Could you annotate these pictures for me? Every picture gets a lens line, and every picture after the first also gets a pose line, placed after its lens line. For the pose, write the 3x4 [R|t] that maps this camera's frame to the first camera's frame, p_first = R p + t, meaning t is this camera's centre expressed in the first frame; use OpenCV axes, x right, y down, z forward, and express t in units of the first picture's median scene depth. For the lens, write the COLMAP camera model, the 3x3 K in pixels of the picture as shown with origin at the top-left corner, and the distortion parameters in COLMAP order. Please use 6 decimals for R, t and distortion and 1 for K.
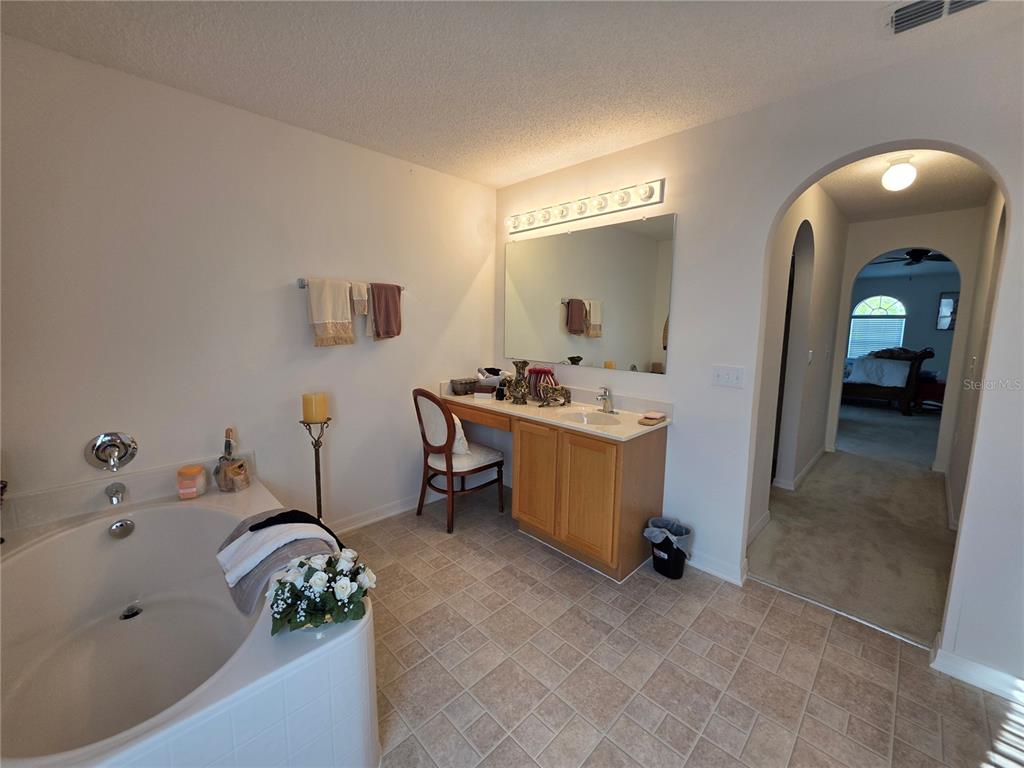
lens RADIAL K [[411.1, 0, 503.0], [0, 411.1, 375.1], [0, 0, 1]] dist [0.003104, 0.000178]
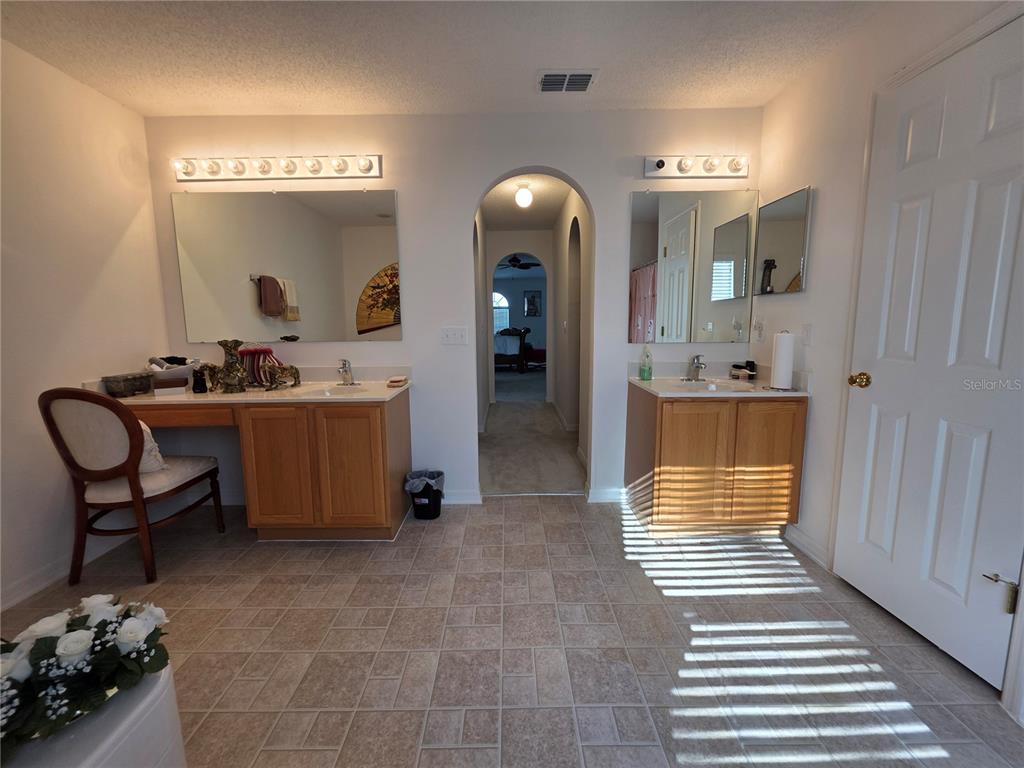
lens RADIAL K [[411.1, 0, 506.3], [0, 411.1, 375.8], [0, 0, 1]] dist [0.003104, 0.000178]
pose [[0.702007, -0.114324, 0.702934, -0.167476], [0.111127, 0.992525, 0.050442, 0.060619], [-0.703446, 0.042705, 0.709464, 0.037793]]
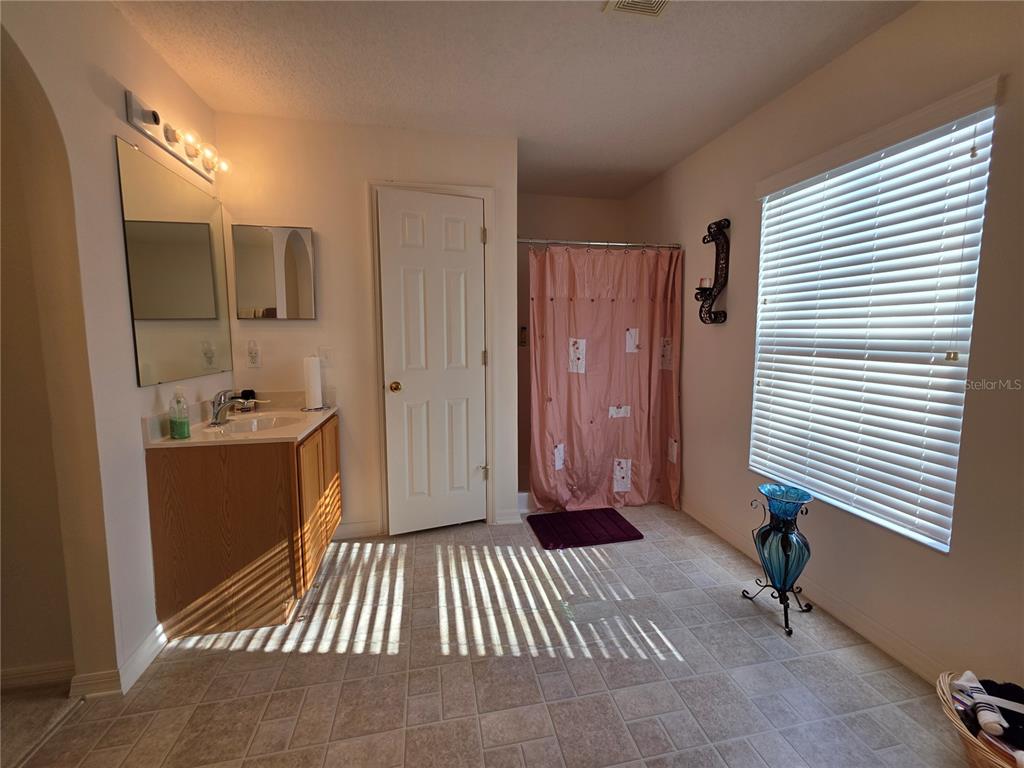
lens RADIAL K [[411.1, 0, 510.6], [0, 411.1, 376.1], [0, 0, 1]] dist [0.003104, 0.000178]
pose [[-0.844423, -0.056890, 0.532647, 0.026872], [0.065881, 0.975766, 0.208661, -0.073985], [-0.531610, 0.211290, -0.820212, 0.991348]]
